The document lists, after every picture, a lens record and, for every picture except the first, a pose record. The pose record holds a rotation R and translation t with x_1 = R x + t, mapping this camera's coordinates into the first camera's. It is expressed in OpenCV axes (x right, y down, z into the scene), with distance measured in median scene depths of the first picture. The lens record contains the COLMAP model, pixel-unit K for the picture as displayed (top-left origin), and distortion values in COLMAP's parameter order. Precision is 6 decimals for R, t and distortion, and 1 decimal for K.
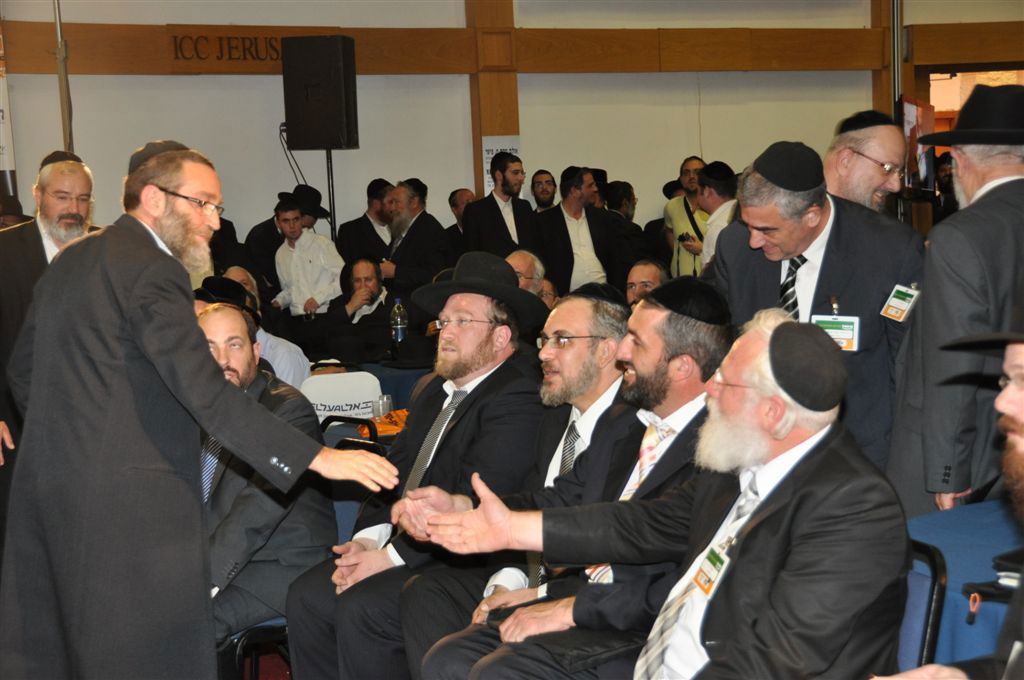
lens RADIAL K [[1795.0, 0, 511.3], [0, 1795.0, 348.6], [0, 0, 1]] dist [0.377832, 0.000000]
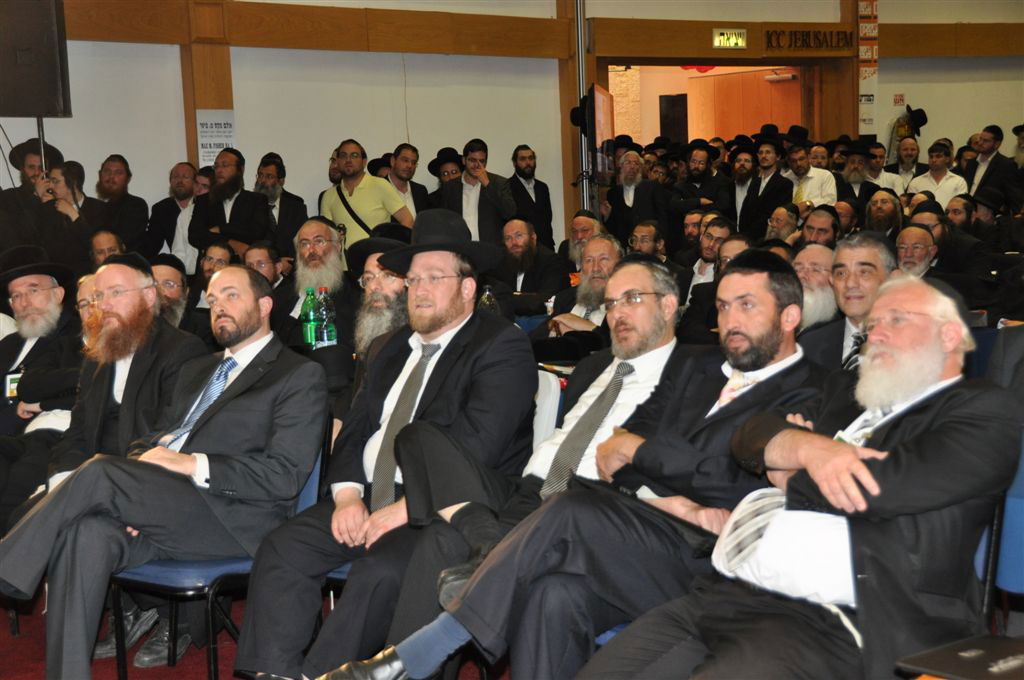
lens RADIAL K [[1892.3, 0, 508.6], [0, 1892.3, 340.0], [0, 0, 1]] dist [0.378030, 0.000000]
pose [[0.971289, -0.006913, 0.237802, -0.099266], [0.007318, 0.999973, -0.000820, 0.008910], [-0.237789, 0.002537, 0.971313, -0.047036]]
